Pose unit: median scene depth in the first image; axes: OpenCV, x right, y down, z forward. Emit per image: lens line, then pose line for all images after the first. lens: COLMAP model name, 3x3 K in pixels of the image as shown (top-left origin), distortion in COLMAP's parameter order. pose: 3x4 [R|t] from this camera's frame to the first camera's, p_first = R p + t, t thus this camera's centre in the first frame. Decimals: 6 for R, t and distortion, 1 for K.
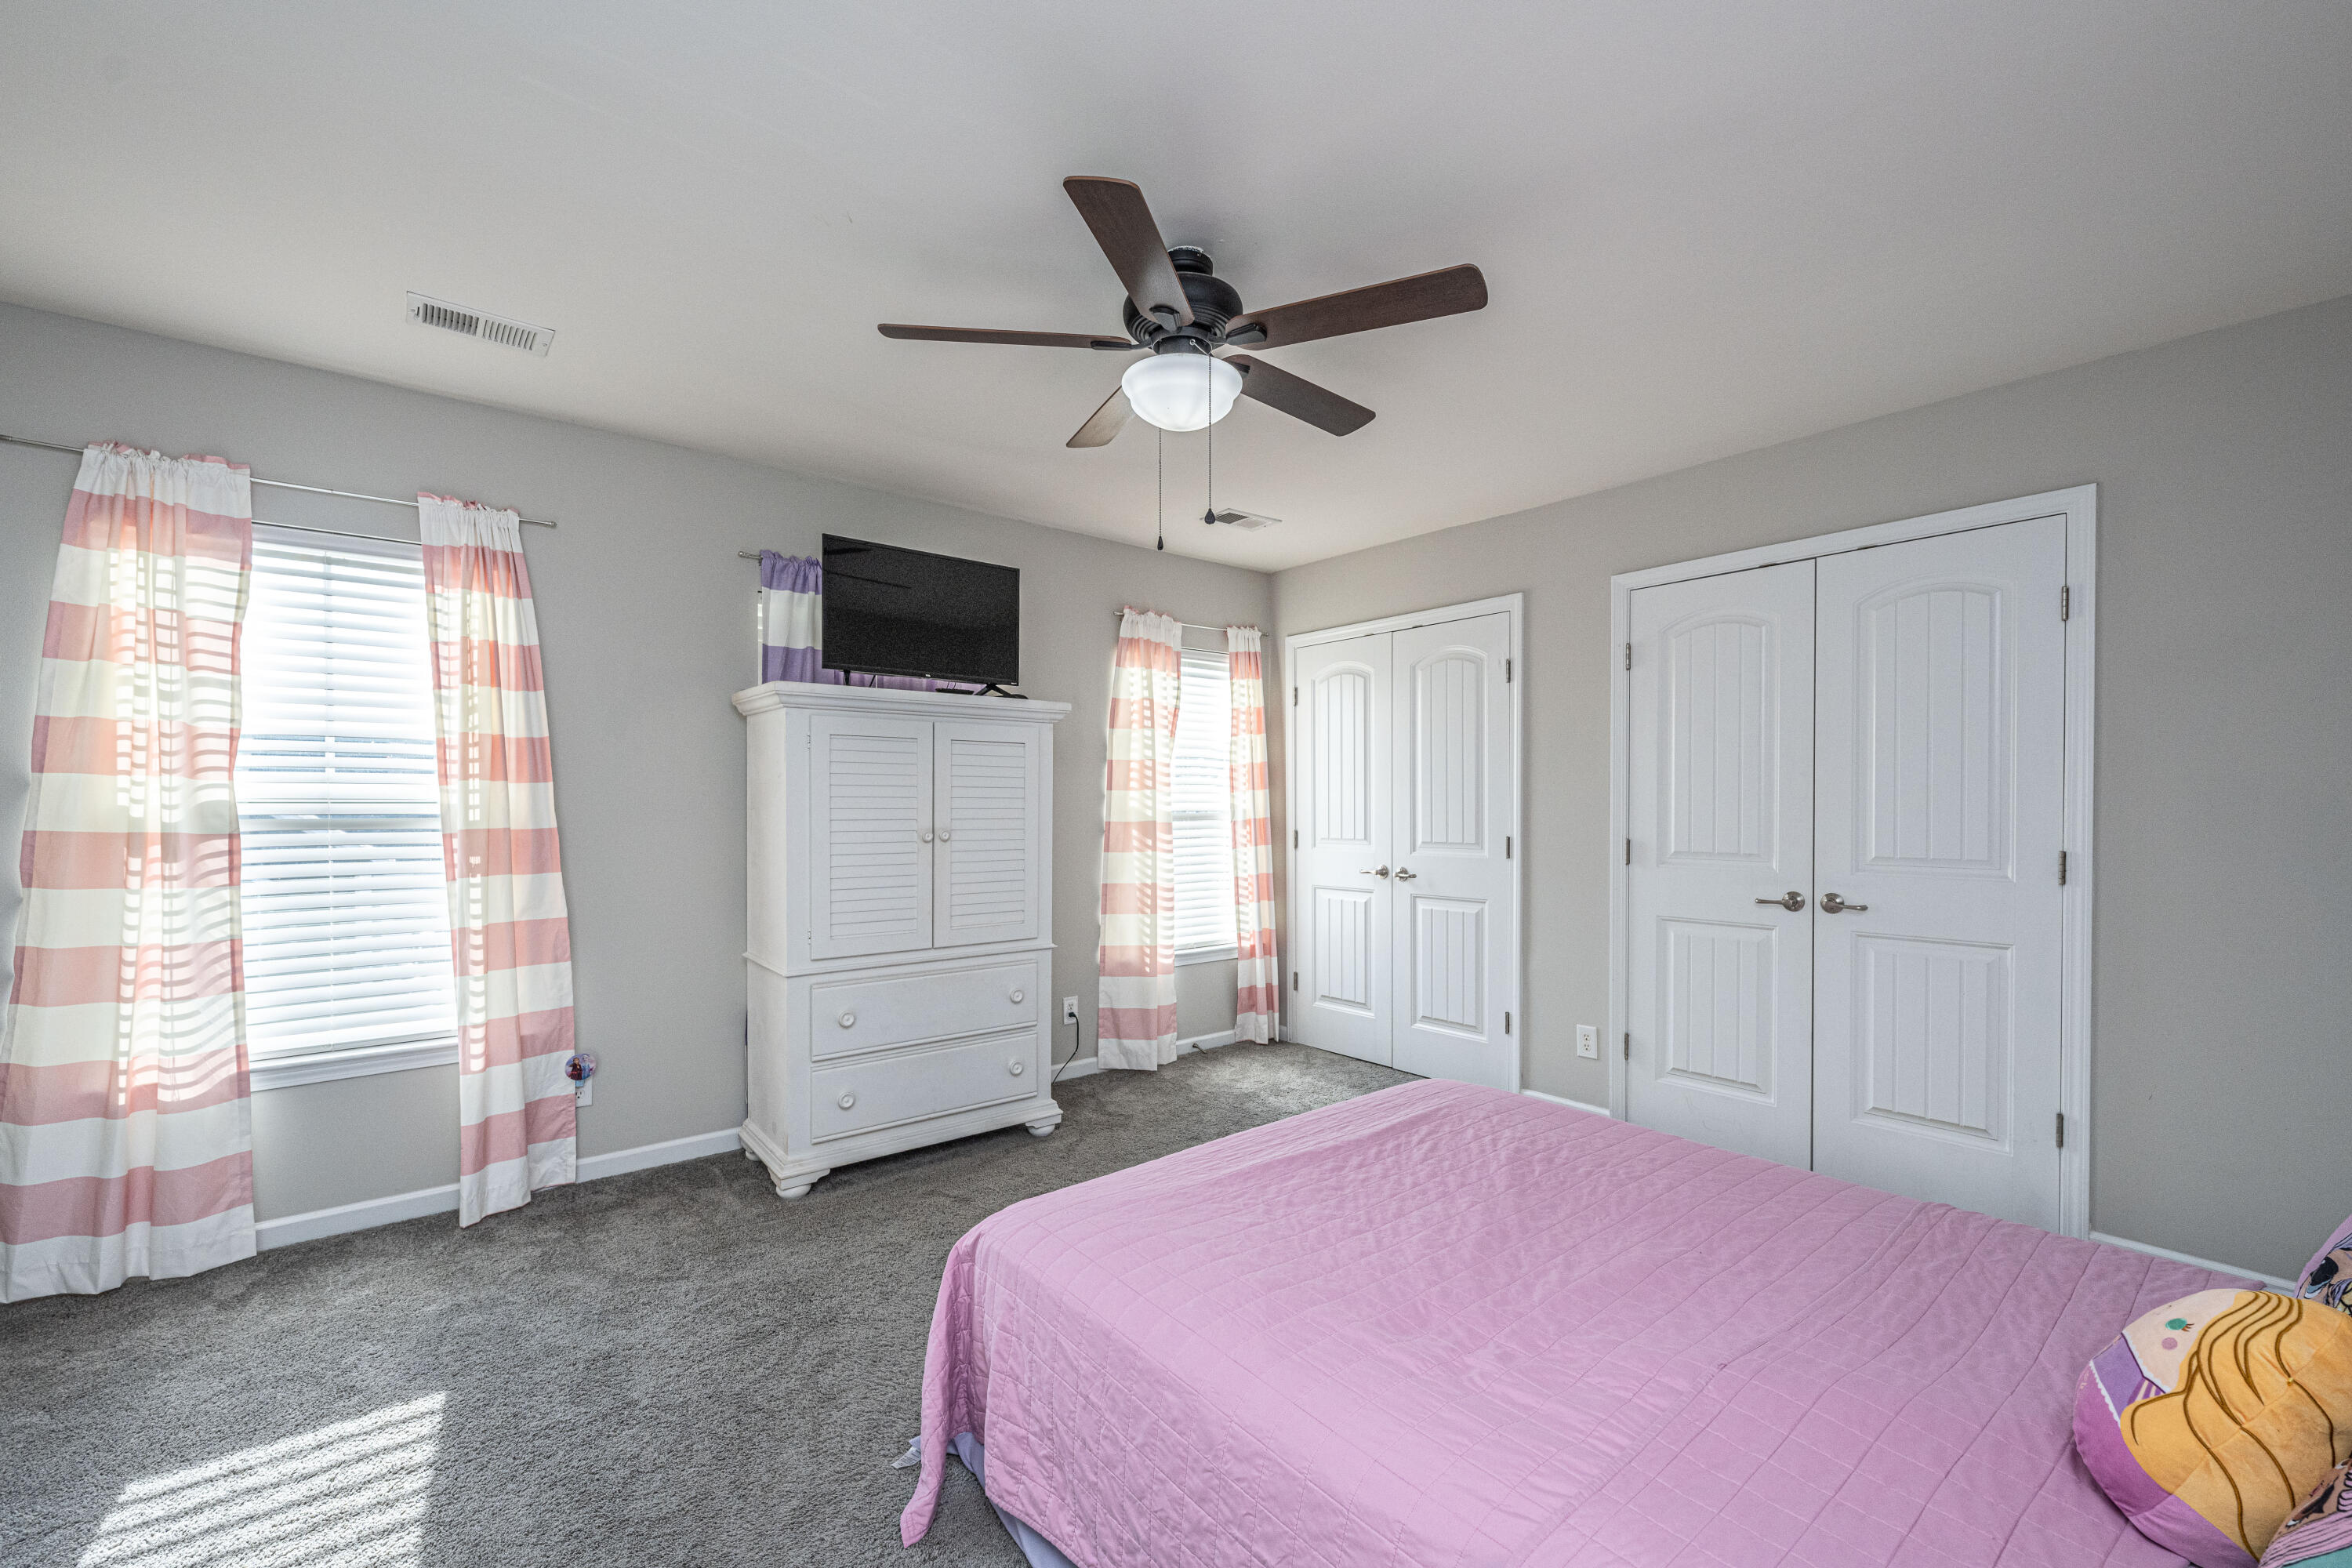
lens RADIAL K [[957.3, 0, 1183.9], [0, 957.3, 794.6], [0, 0, 1]] dist [0.008665, -0.002030]
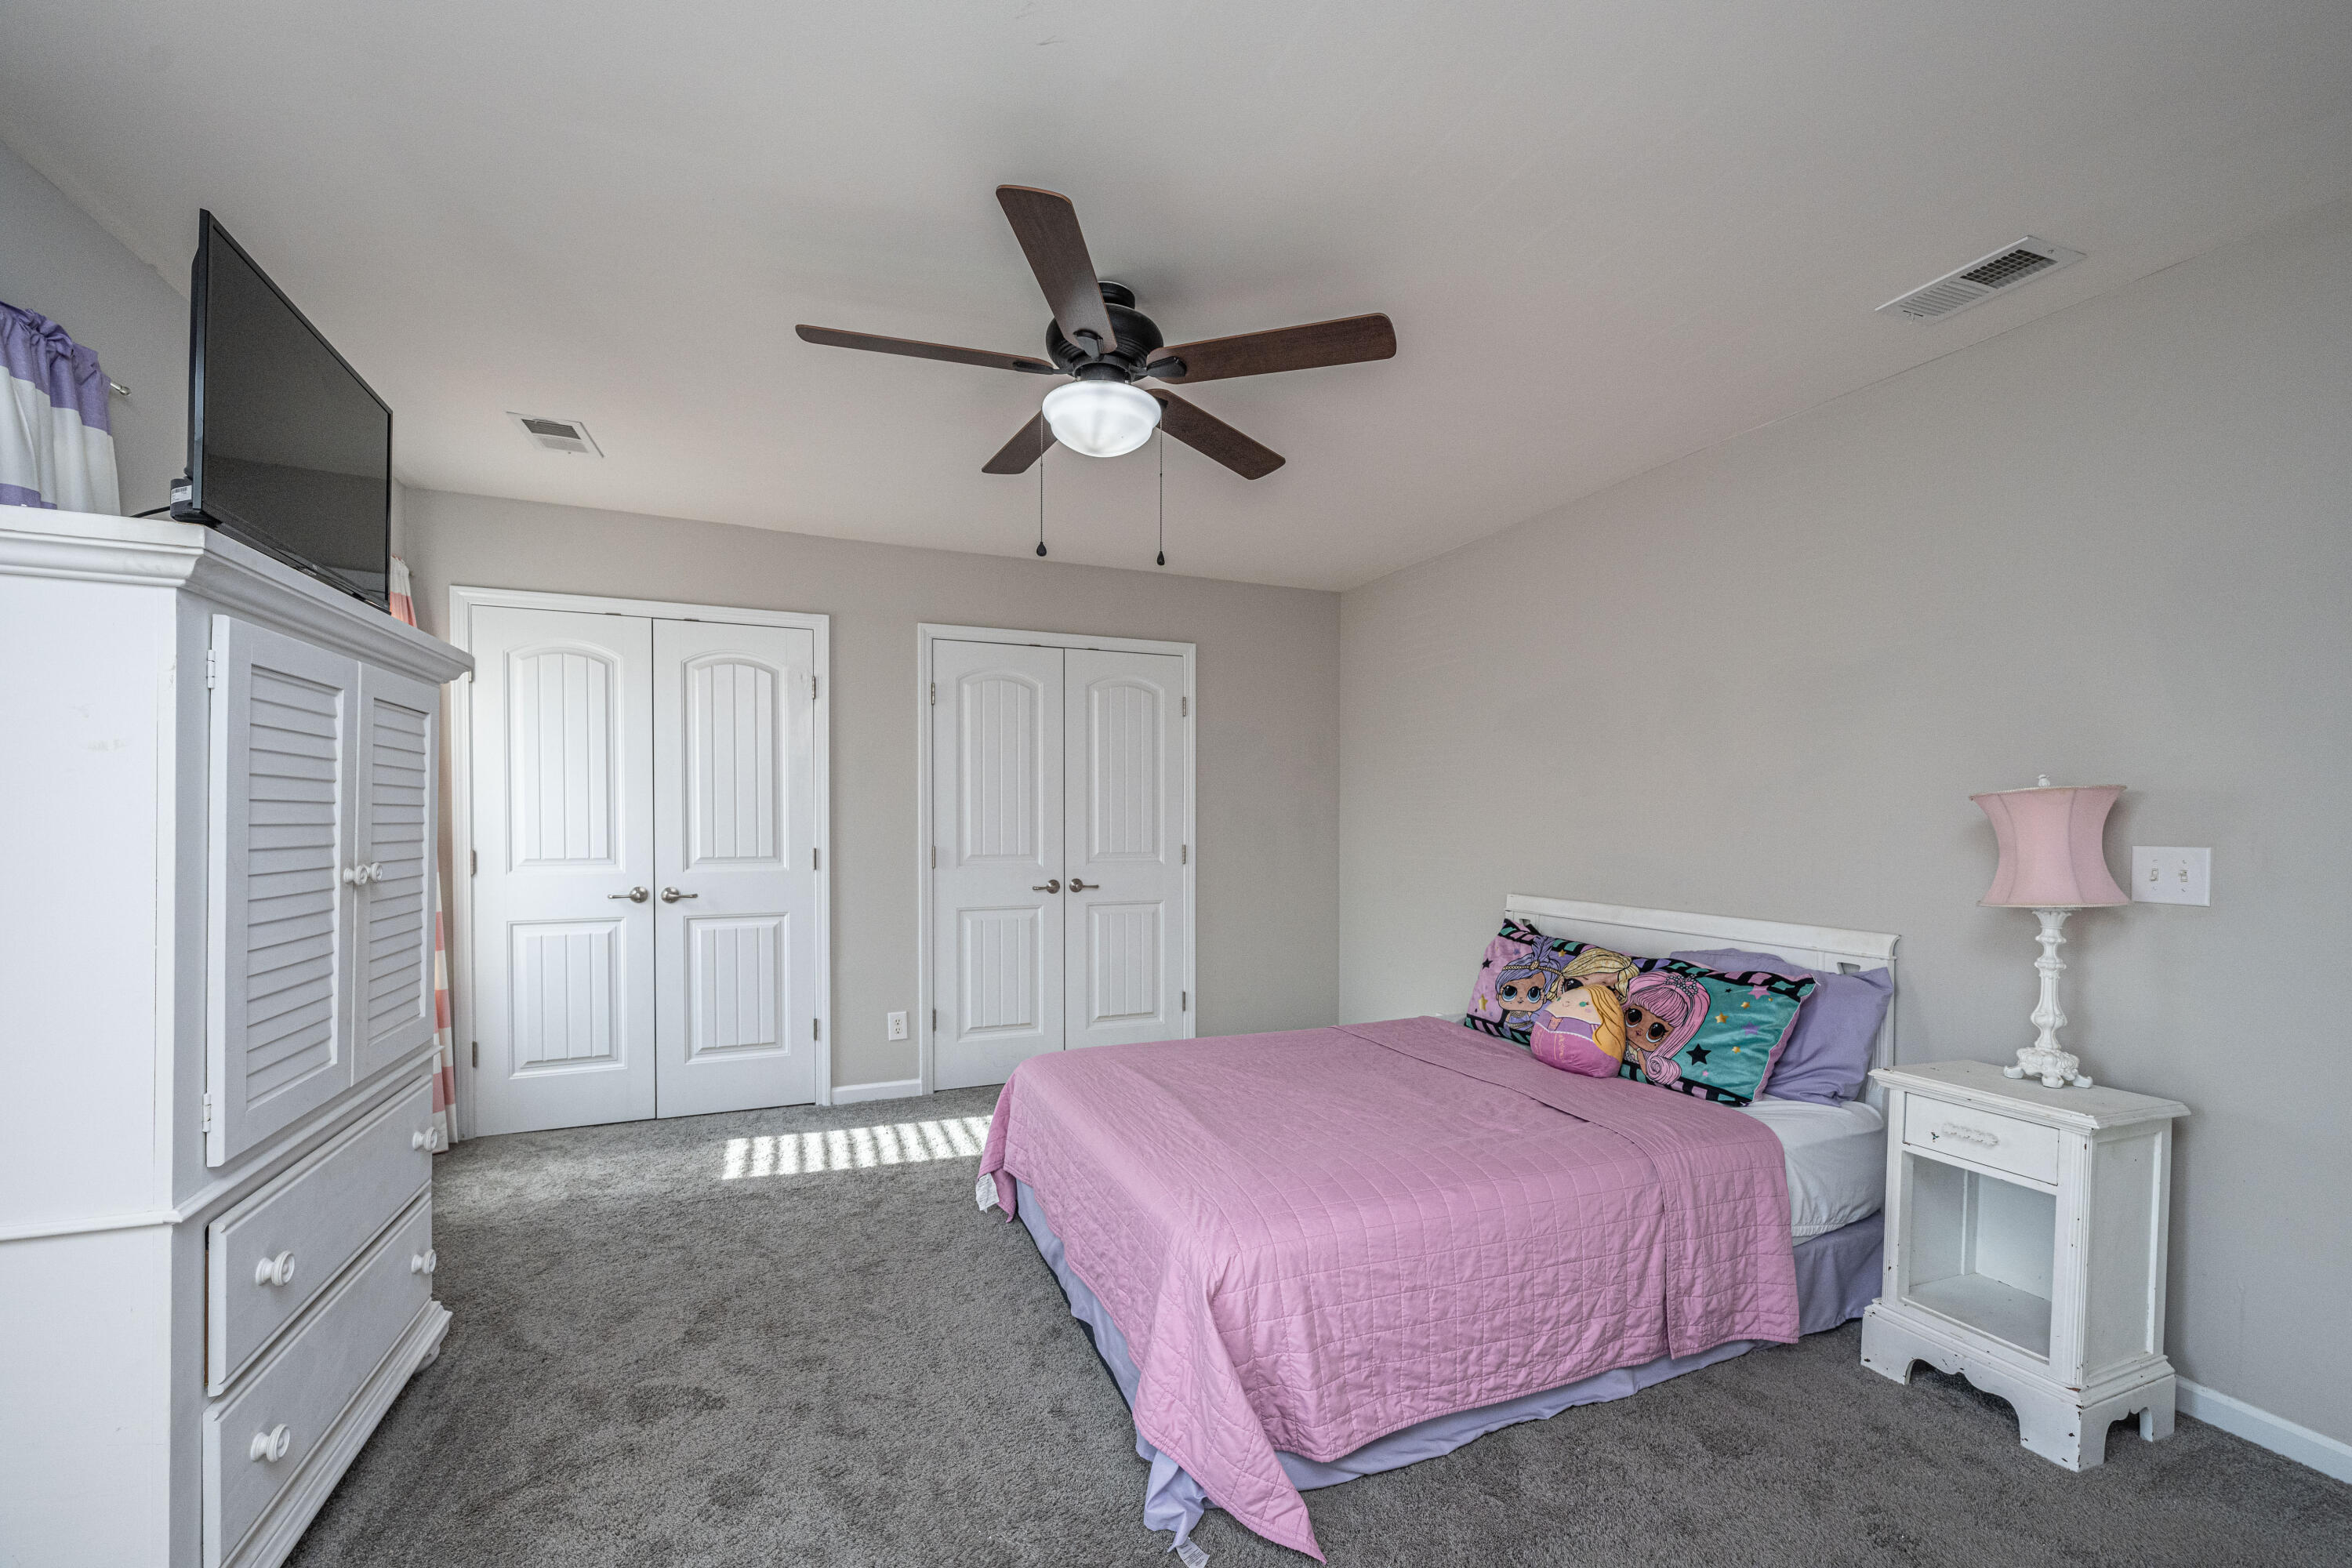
lens RADIAL K [[932.5, 0, 1175.8], [0, 932.5, 791.9], [0, 0, 1]] dist [-0.000353, -0.000152]
pose [[0.303049, 0.025021, 0.952647, -0.515351], [-0.016378, 0.999644, -0.021045, -0.002097], [-0.952834, -0.009225, 0.303351, 0.334807]]
